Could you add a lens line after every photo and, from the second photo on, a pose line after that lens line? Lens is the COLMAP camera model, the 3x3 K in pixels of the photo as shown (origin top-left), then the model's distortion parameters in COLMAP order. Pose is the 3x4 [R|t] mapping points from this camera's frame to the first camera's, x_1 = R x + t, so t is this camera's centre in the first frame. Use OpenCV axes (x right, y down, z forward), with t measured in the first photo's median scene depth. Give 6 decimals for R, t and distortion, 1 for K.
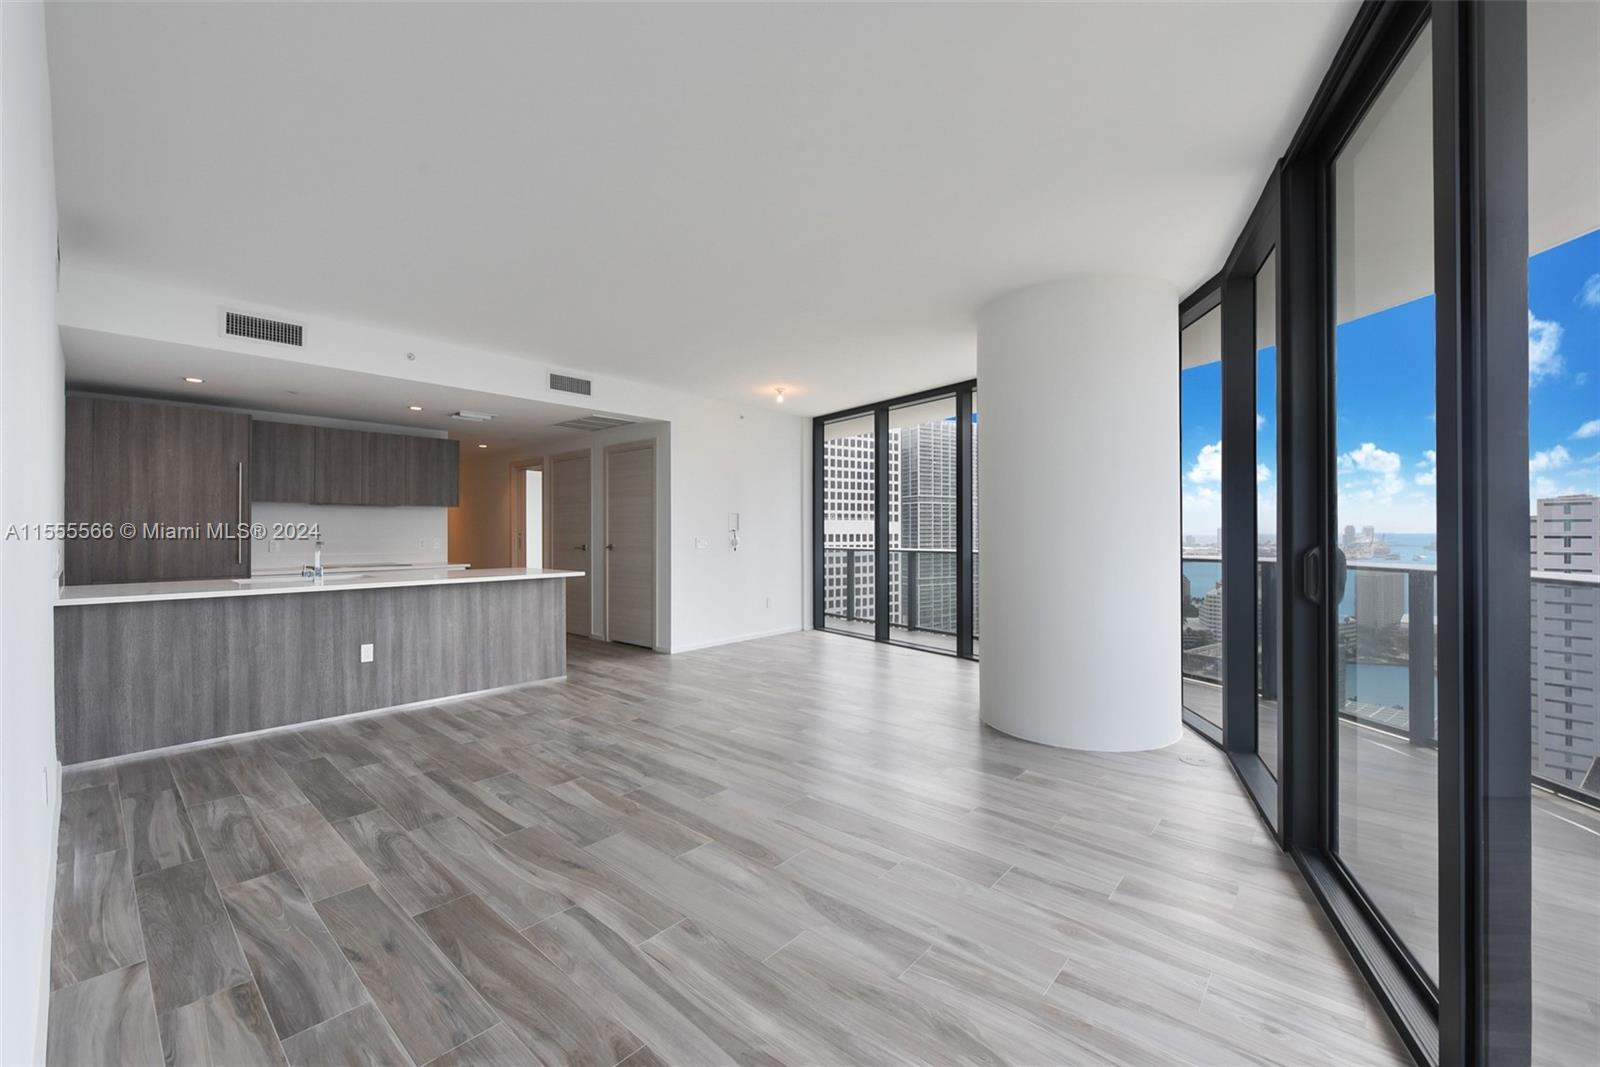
lens RADIAL K [[641.1, 0, 801.9], [0, 641.1, 528.6], [0, 0, 1]] dist [-0.014599, -0.000001]
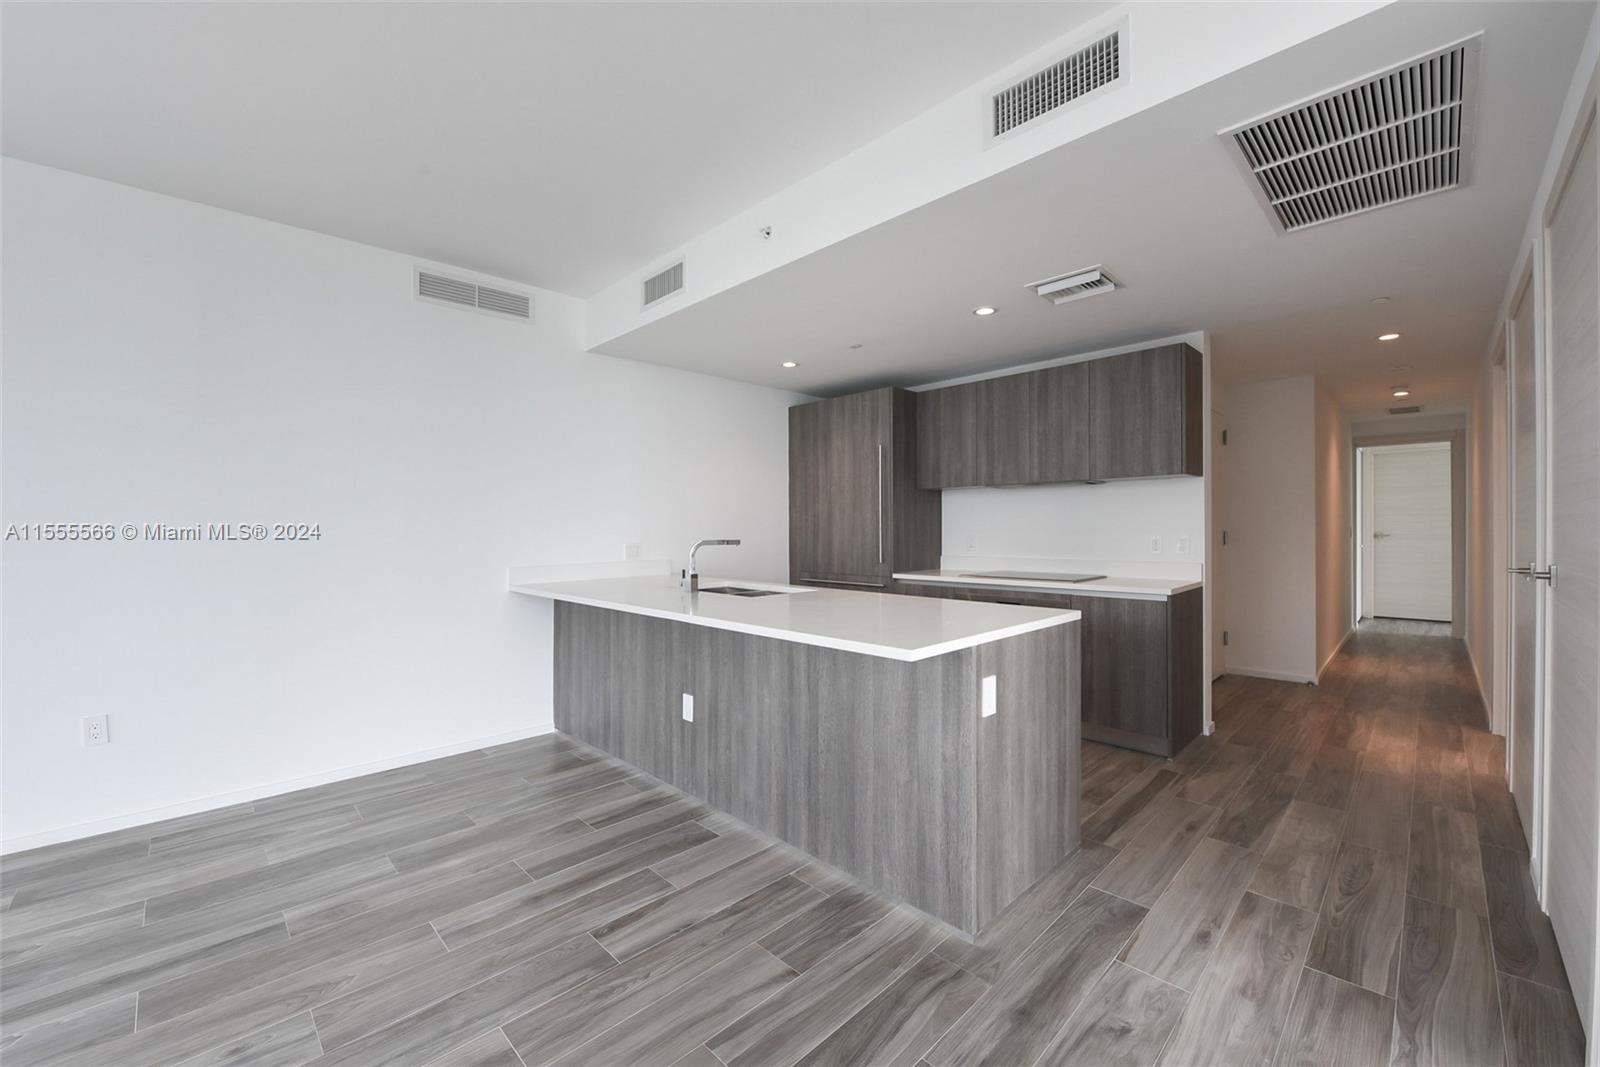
lens RADIAL K [[635.4, 0, 800.0], [0, 635.4, 533.5], [0, 0, 1]] dist [-0.017004, -0.000672]
pose [[-0.073046, 0.009480, -0.997284, -0.027961], [0.011570, 0.999896, 0.008658, 0.007871], [0.997261, -0.010906, -0.073148, 1.189580]]
